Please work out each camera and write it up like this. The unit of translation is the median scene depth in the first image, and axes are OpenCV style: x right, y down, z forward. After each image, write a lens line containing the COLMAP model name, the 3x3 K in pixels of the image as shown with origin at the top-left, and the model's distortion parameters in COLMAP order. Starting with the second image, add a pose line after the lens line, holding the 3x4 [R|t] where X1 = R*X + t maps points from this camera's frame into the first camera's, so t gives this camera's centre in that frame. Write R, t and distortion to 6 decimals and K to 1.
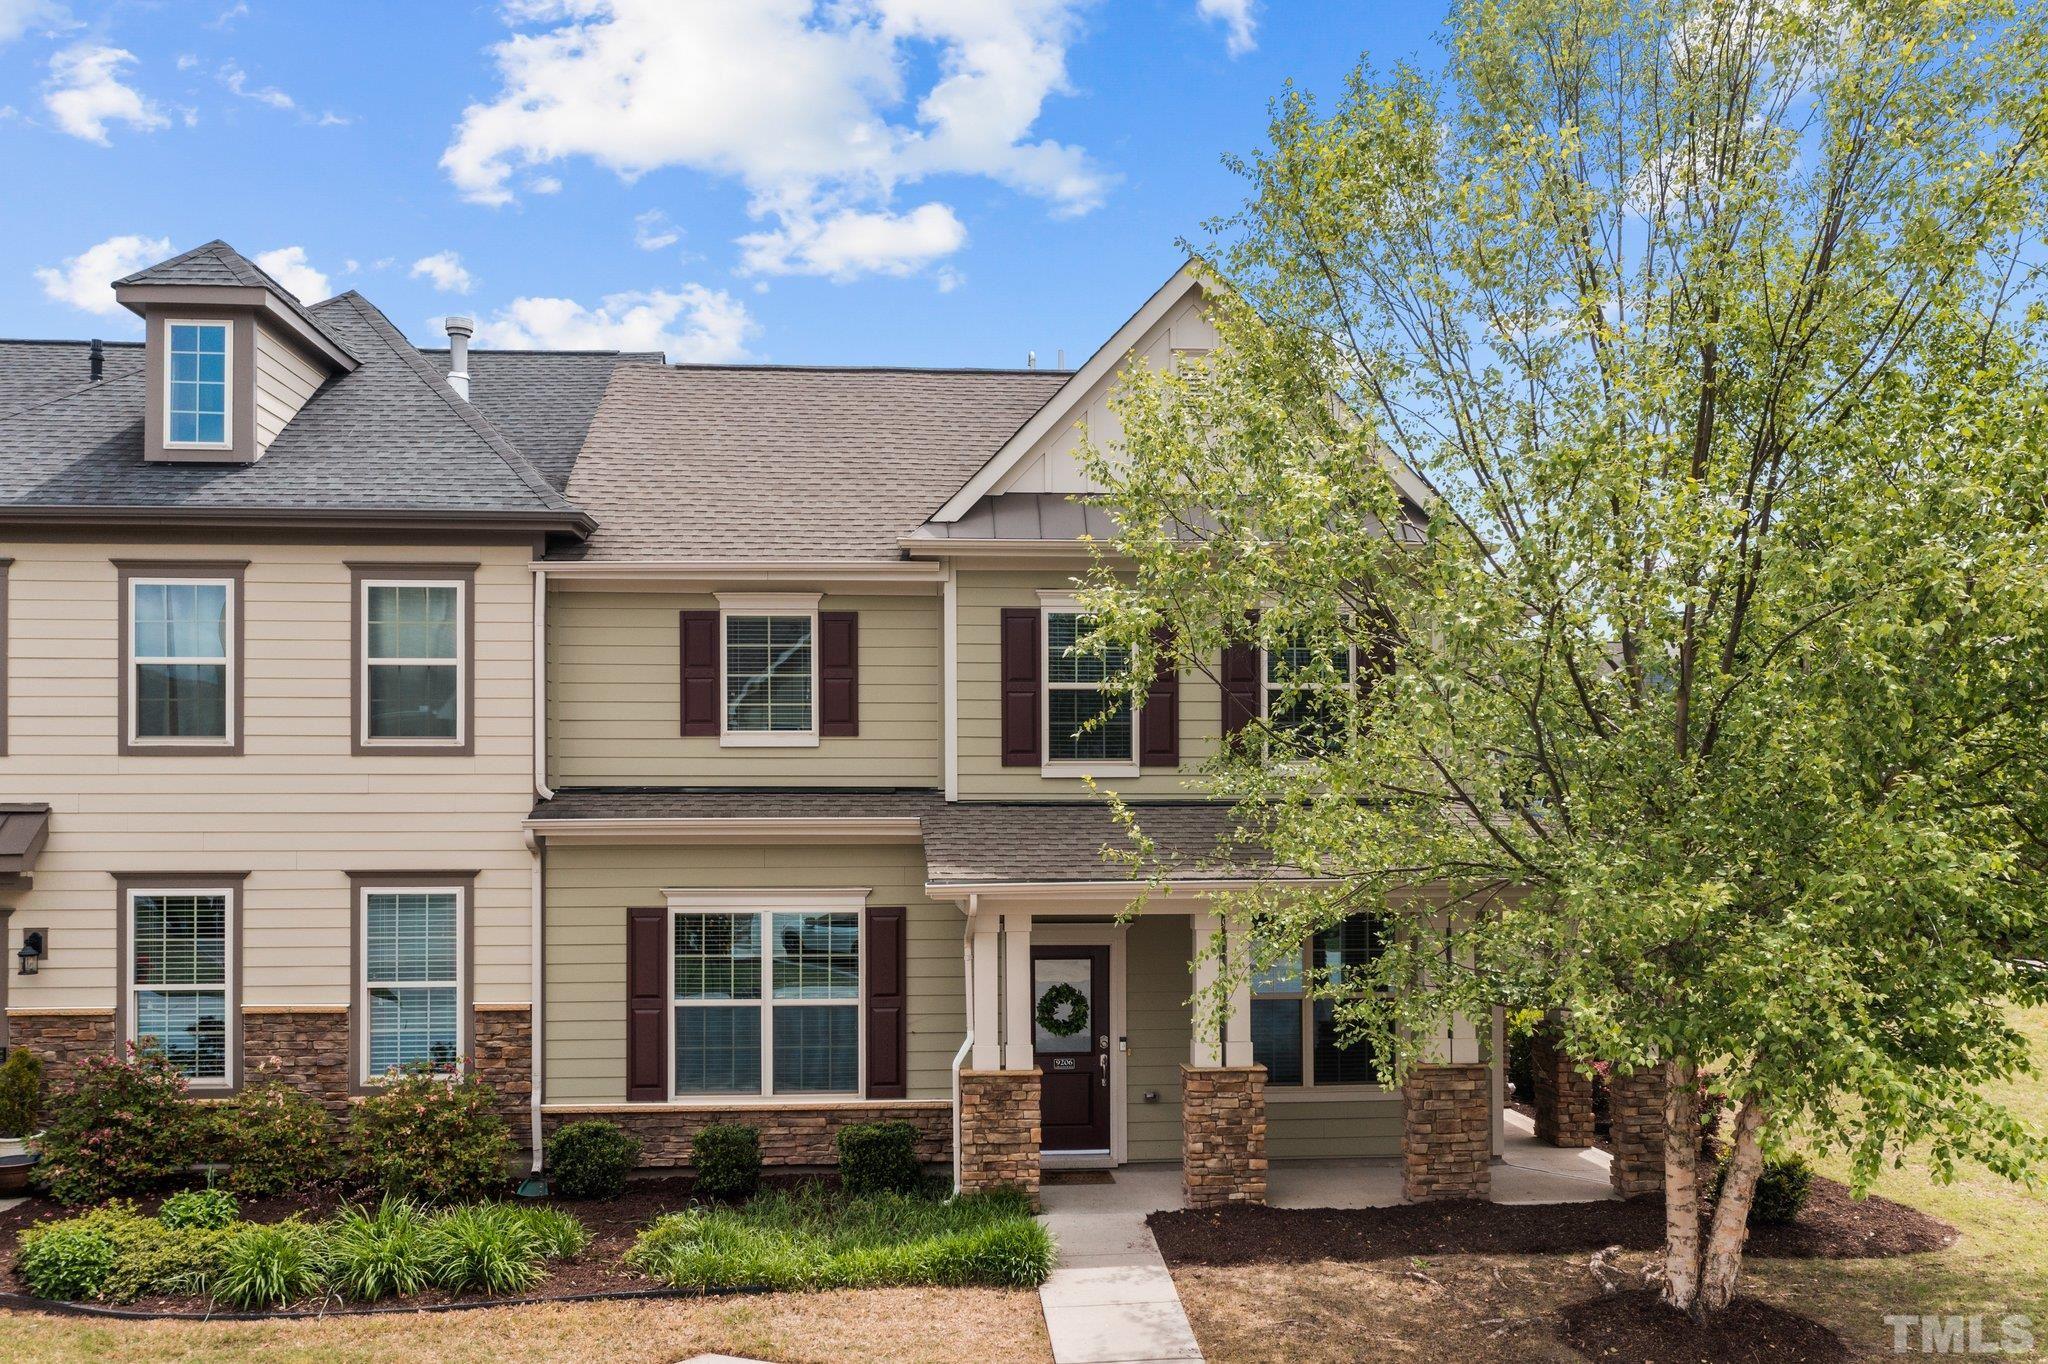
lens RADIAL K [[1627.5, 0, 934.9], [0, 1627.5, 785.0], [0, 0, 1]] dist [-0.004988, 0.003667]
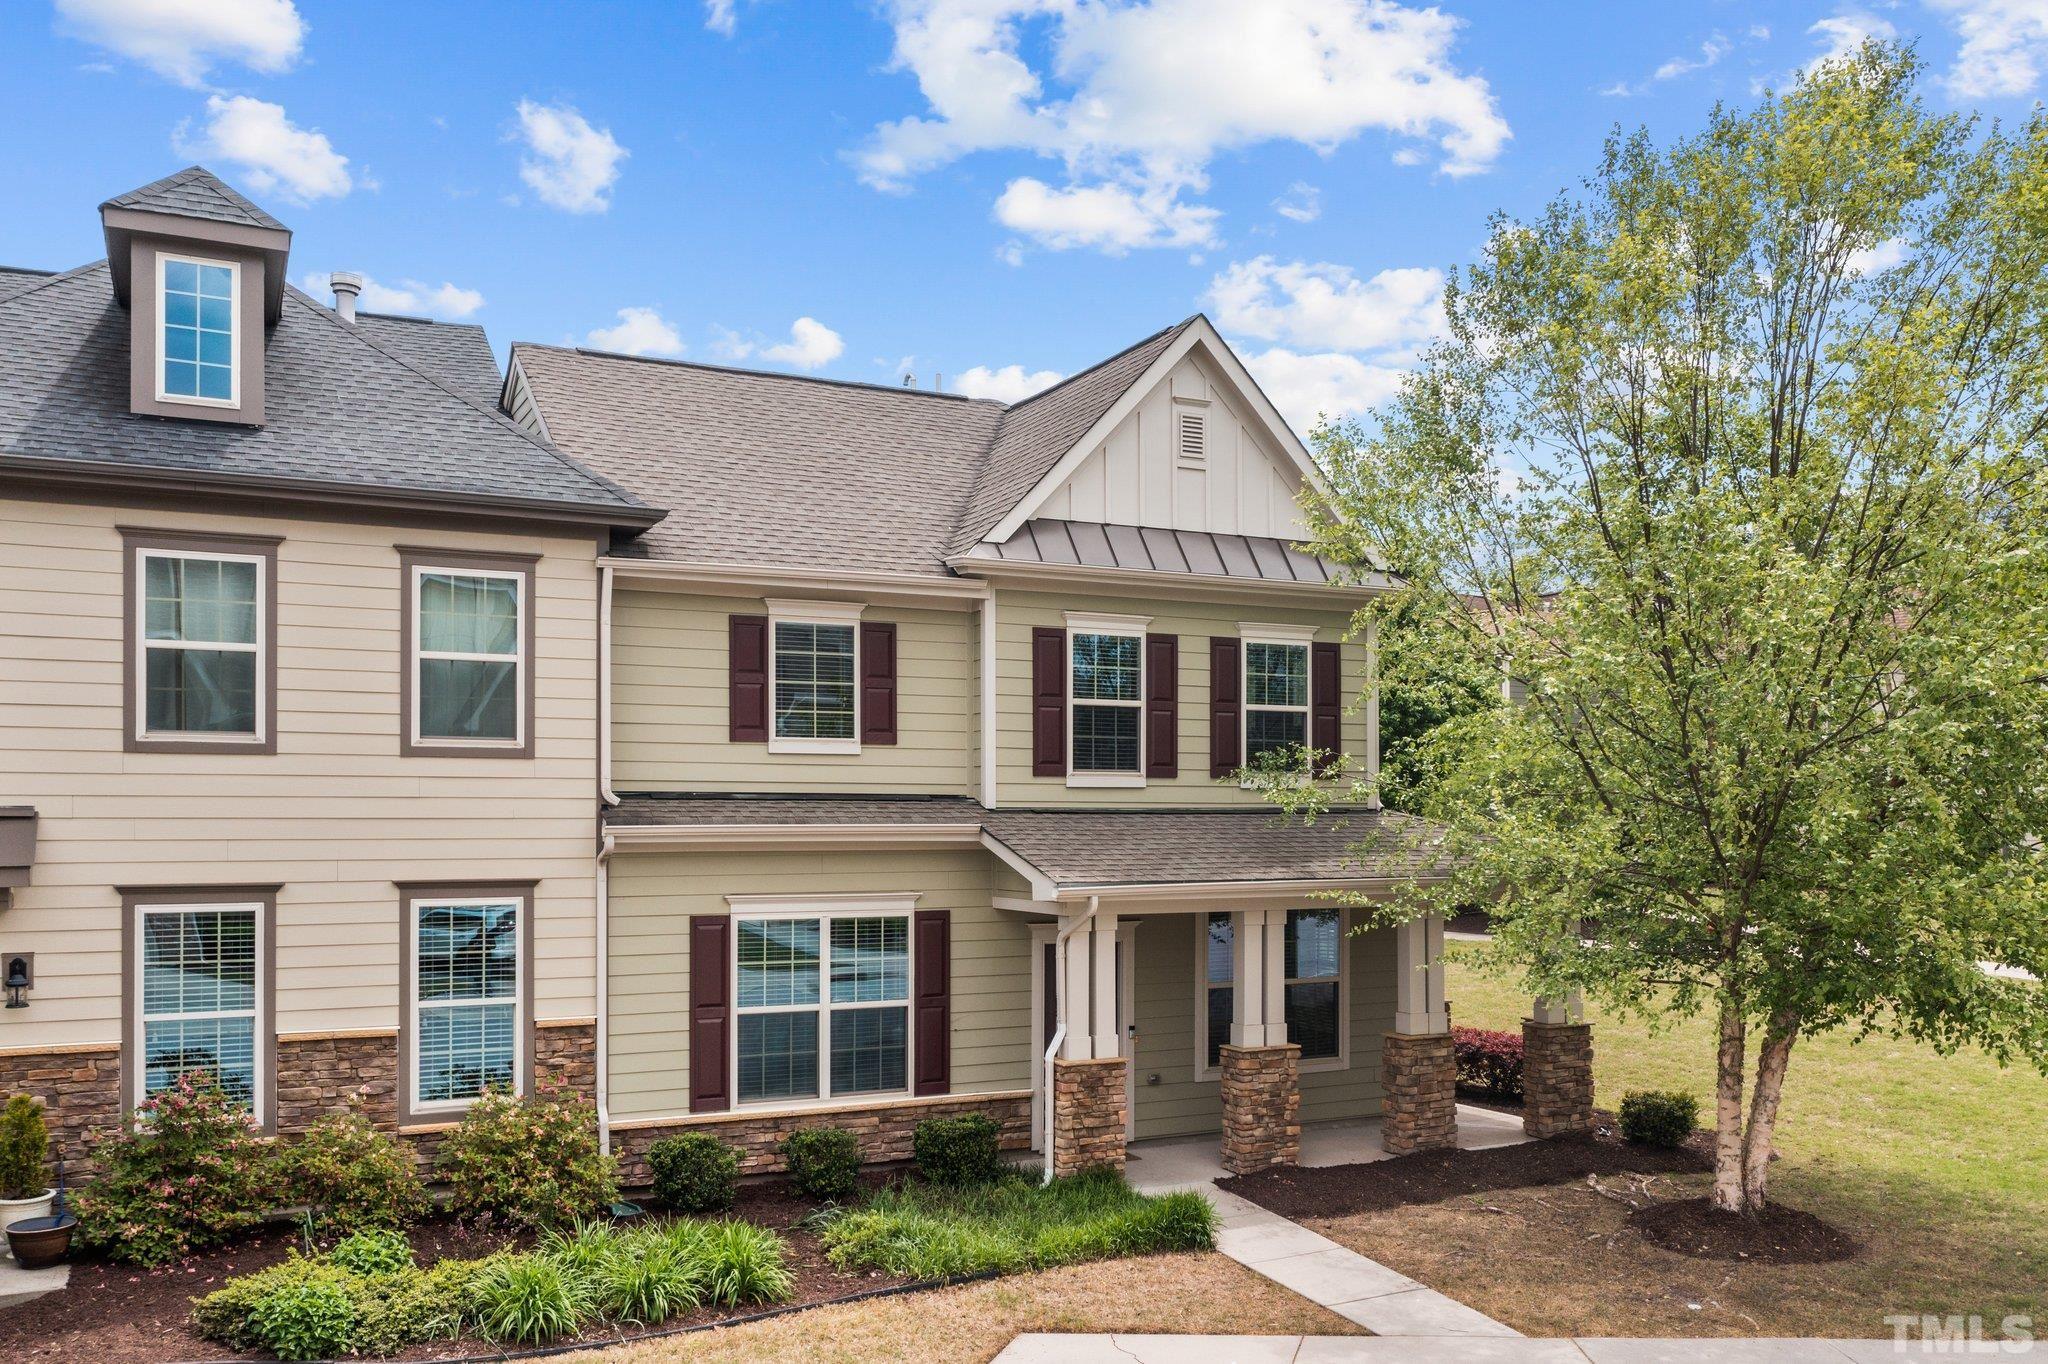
lens RADIAL K [[1627.5, 0, 1019.5], [0, 1627.5, 811.4], [0, 0, 1]] dist [-0.004988, 0.003667]
pose [[0.930538, 0.004082, 0.366172, -0.372511], [-0.009788, 0.999858, 0.013728, -0.003056], [-0.366064, -0.016358, 0.930446, 0.015440]]
